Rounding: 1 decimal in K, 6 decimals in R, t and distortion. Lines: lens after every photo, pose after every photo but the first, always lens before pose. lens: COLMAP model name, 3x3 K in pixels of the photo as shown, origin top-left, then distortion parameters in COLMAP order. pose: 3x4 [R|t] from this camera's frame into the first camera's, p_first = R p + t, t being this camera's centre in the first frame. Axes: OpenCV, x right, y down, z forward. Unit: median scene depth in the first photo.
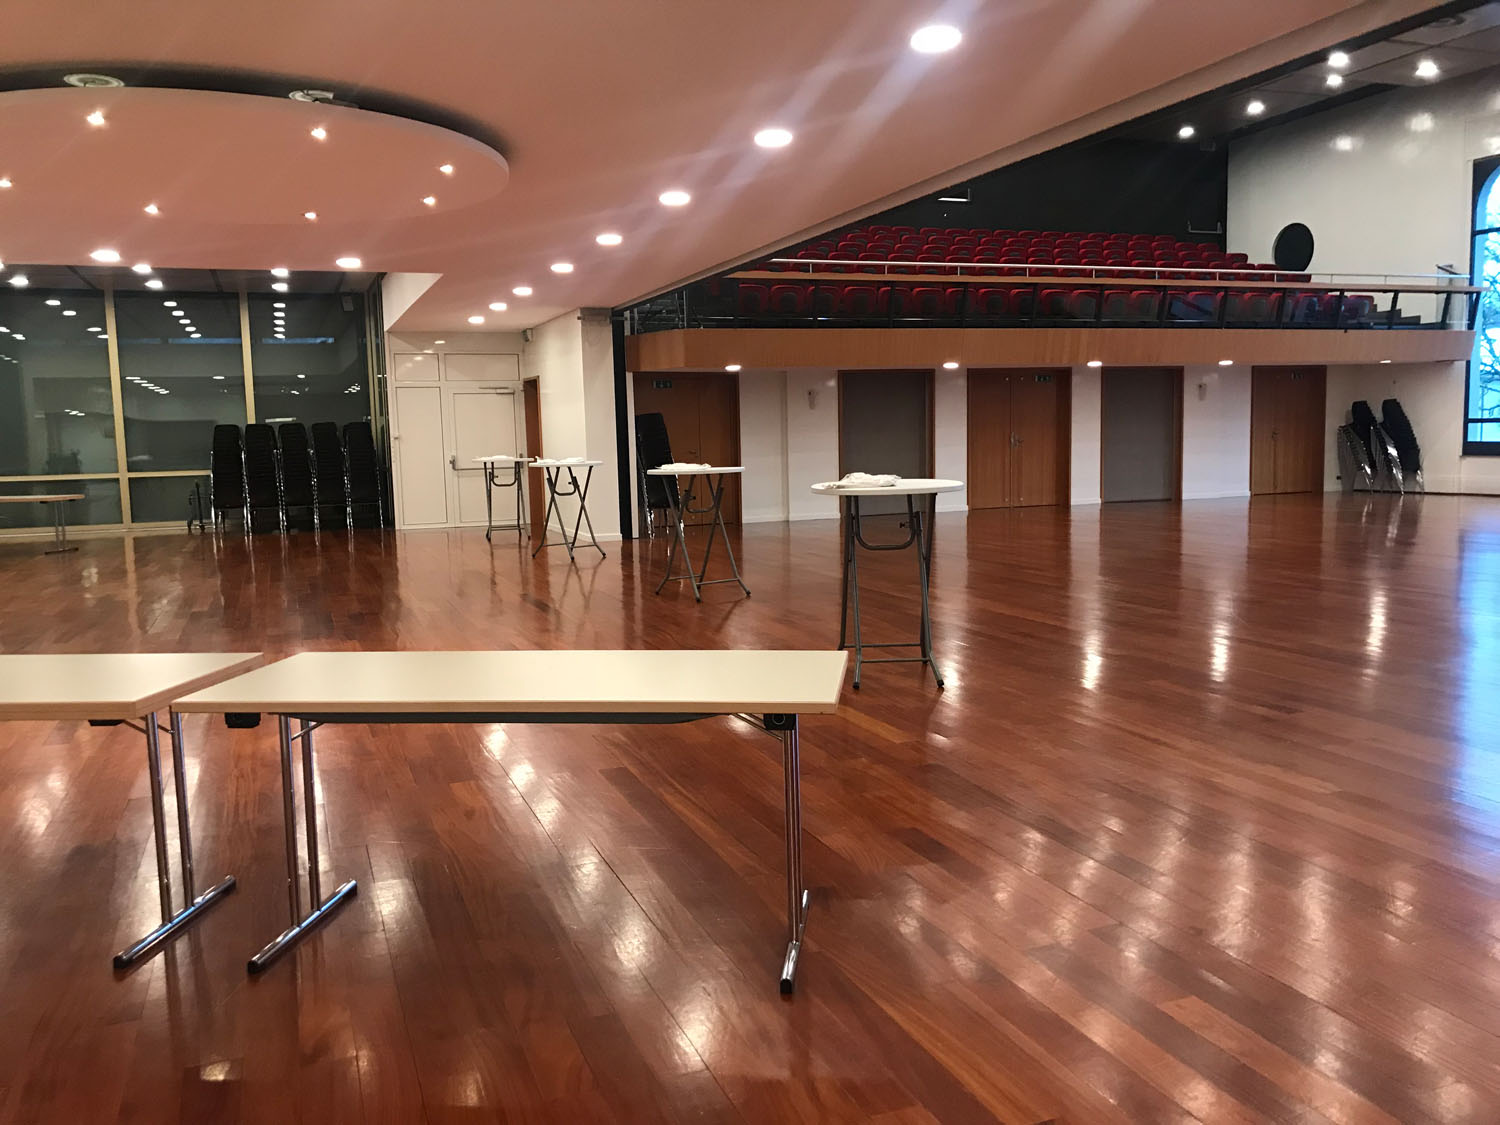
lens RADIAL K [[1212.9, 0, 750.7], [0, 1212.9, 574.2], [0, 0, 1]] dist [0.031968, -0.043783]
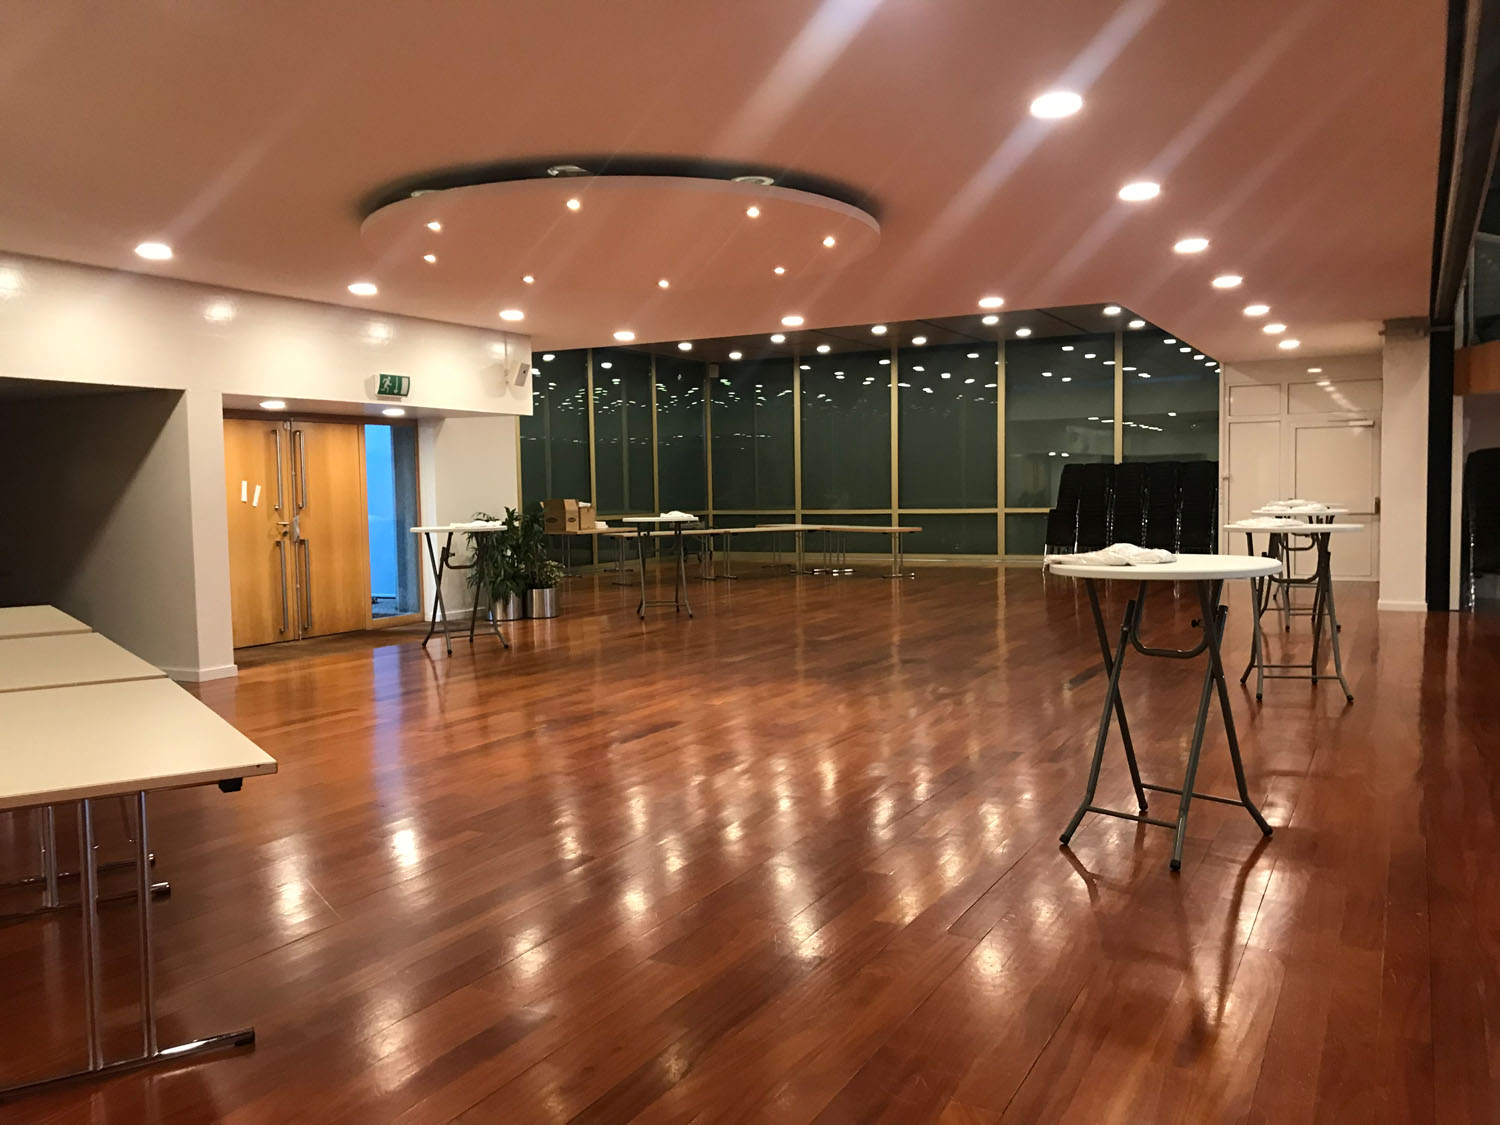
lens RADIAL K [[1212.9, 0, 762.8], [0, 1212.9, 564.1], [0, 0, 1]] dist [0.031968, -0.043783]
pose [[0.641730, 0.062716, -0.764362, 0.164645], [-0.089844, 0.995936, 0.006287, -0.018946], [0.761650, 0.064639, 0.644756, 0.127183]]
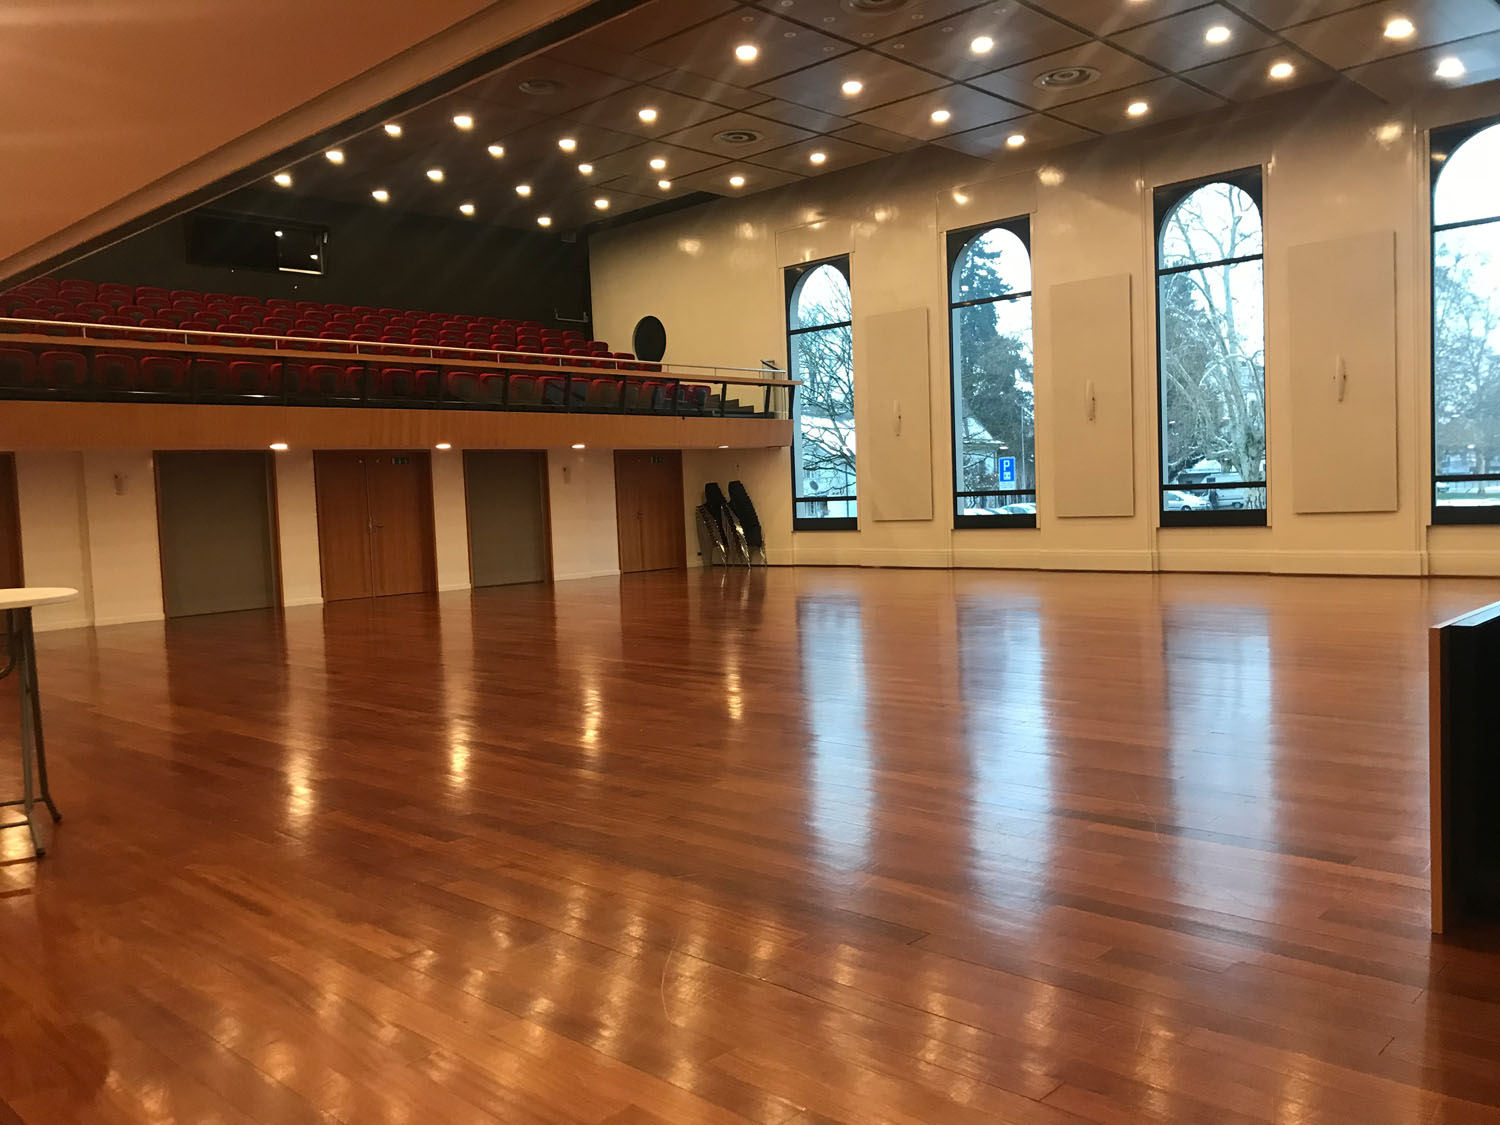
lens RADIAL K [[1212.9, 0, 749.7], [0, 1212.9, 582.5], [0, 0, 1]] dist [0.031968, -0.043783]
pose [[0.903465, -0.042502, 0.426550, 0.075413], [0.067709, 0.996730, -0.044098, -0.005180], [-0.423281, 0.068722, 0.903388, 0.027663]]
